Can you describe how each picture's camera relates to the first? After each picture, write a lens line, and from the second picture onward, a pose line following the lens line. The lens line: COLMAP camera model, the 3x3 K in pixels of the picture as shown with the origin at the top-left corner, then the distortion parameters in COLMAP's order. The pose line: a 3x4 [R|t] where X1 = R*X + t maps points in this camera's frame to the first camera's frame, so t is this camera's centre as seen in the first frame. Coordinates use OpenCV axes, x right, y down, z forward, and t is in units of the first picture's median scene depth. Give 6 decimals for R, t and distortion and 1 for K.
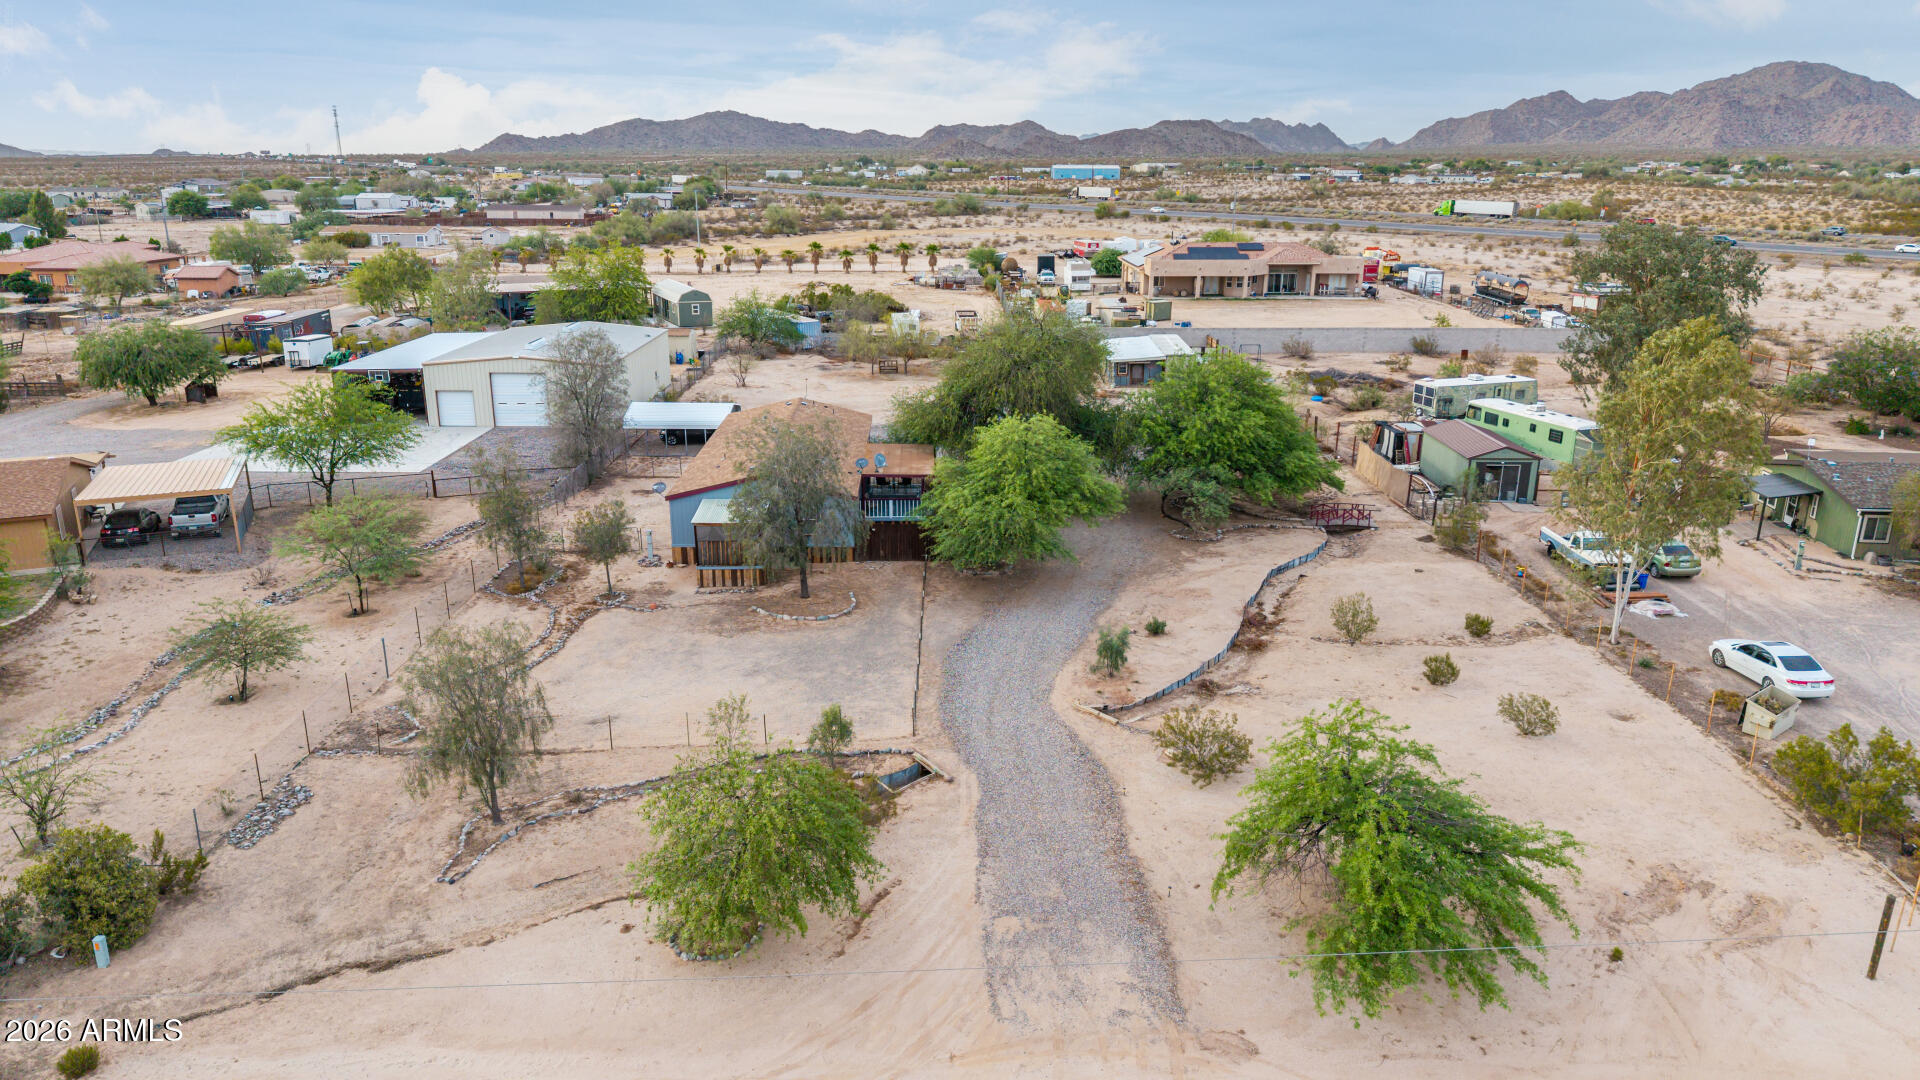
lens RADIAL K [[1288.1, 0, 960.0], [0, 1288.1, 540.0], [0, 0, 1]] dist [0.042004, -0.053450]
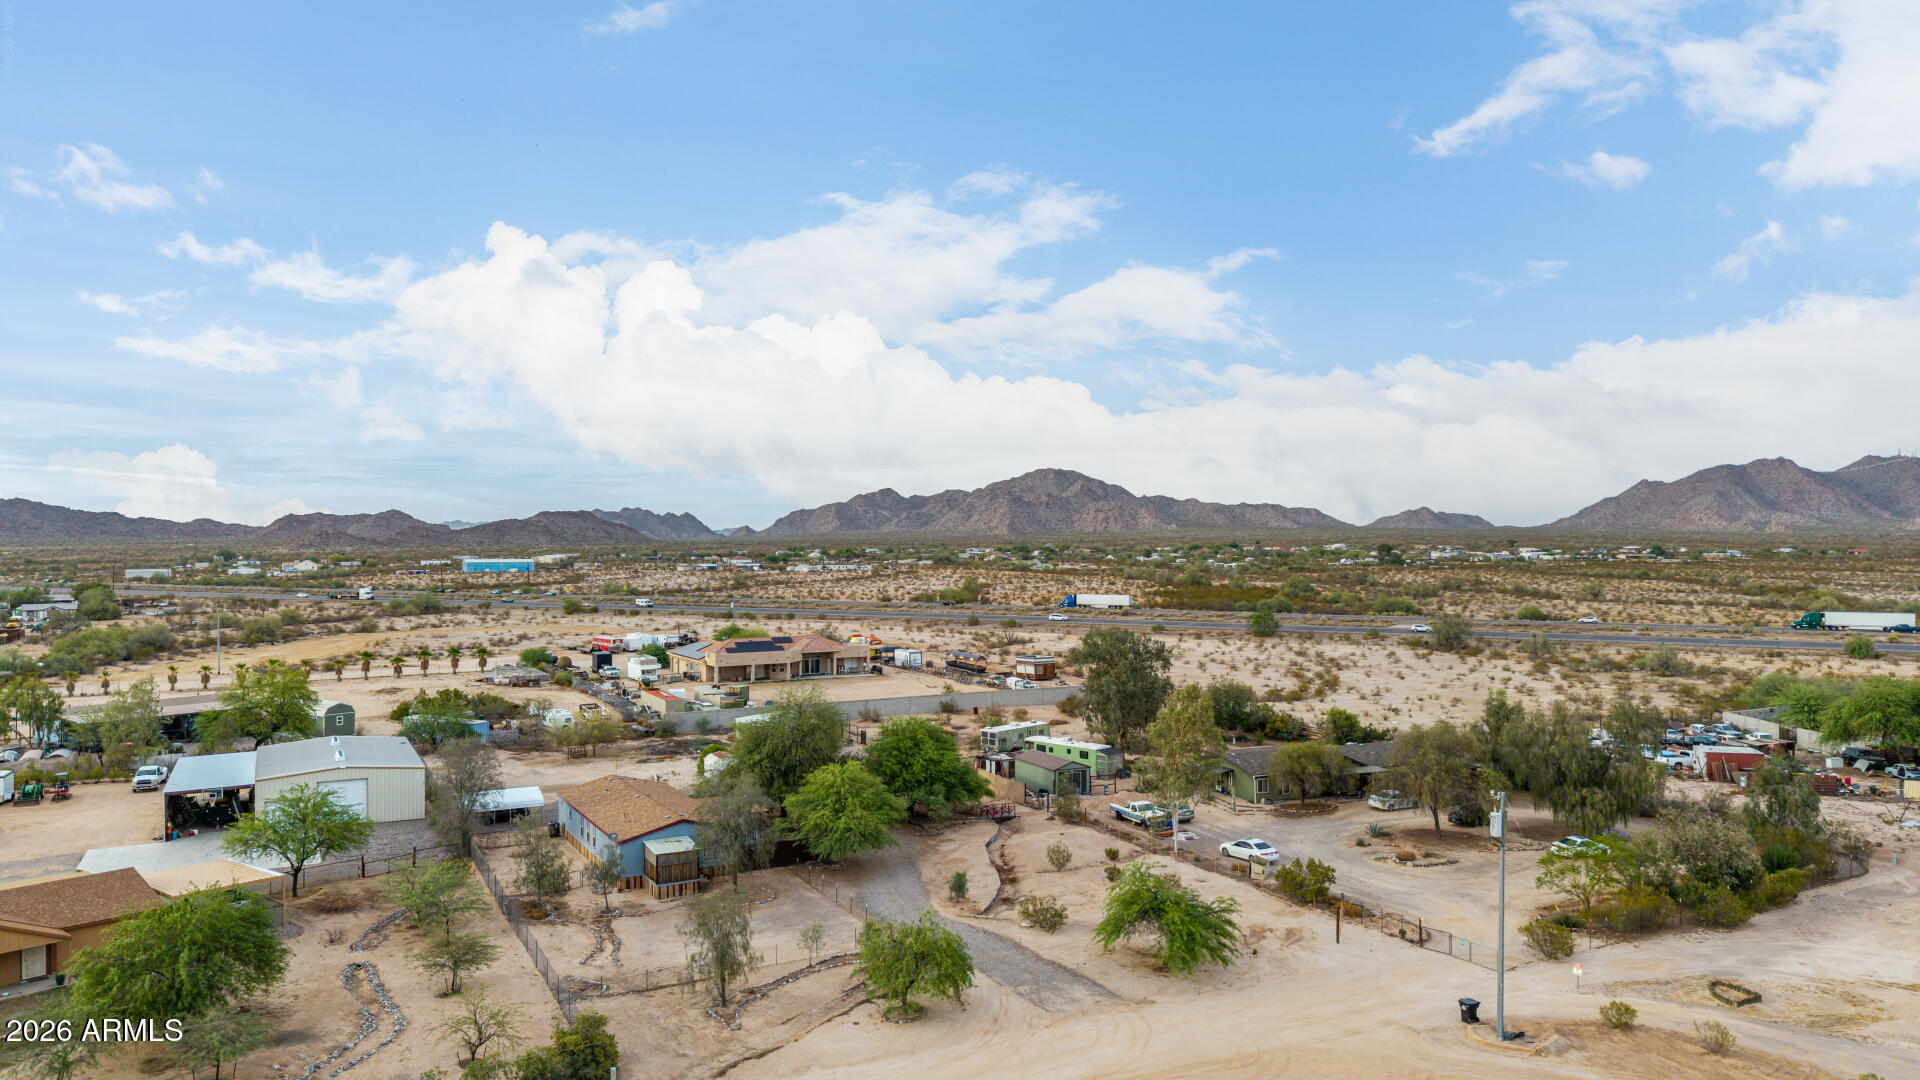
lens RADIAL K [[1284.7, 0, 960.0], [0, 1284.7, 540.0], [0, 0, 1]] dist [0.153290, -0.284504]
pose [[0.888375, -0.008049, 0.459048, -0.299380], [0.137764, 0.958447, -0.249802, 0.032427], [-0.437963, 0.285158, 0.852569, -0.285490]]
